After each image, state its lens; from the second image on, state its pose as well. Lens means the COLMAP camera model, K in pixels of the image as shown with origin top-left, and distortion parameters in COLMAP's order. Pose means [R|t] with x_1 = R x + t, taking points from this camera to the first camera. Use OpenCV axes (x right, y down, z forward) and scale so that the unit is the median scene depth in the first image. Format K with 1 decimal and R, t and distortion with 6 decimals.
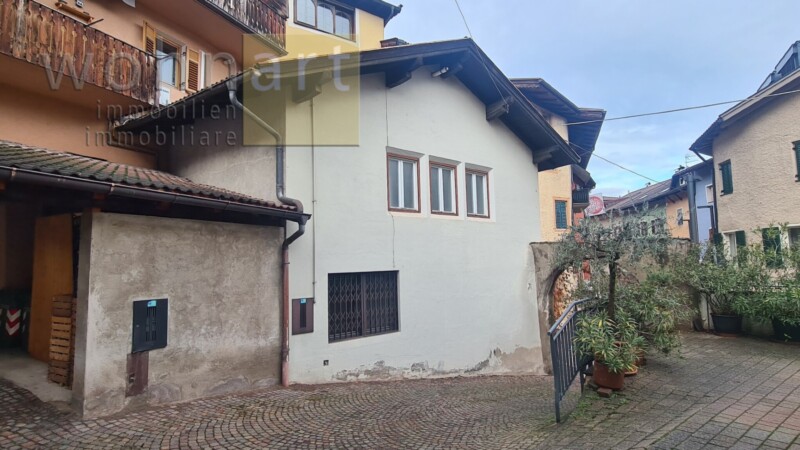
lens RADIAL K [[405.4, 0, 400.0], [0, 405.4, 225.0], [0, 0, 1]] dist [-0.000561, -0.000162]
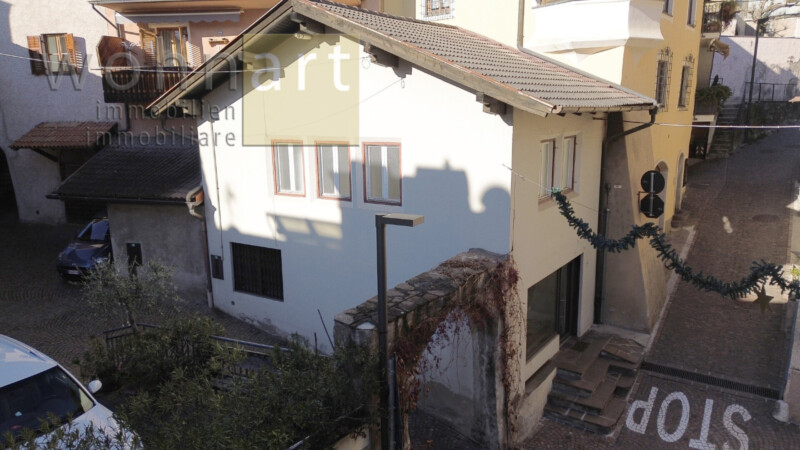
lens RADIAL K [[568.5, 0, 400.0], [0, 568.5, 225.0], [0, 0, 1]] dist [0.029783, -0.000348]
pose [[0.299550, 0.221043, -0.928122, 1.860309], [0.100662, 0.960040, 0.261133, -0.397683], [0.948756, -0.171649, 0.265329, 1.128625]]
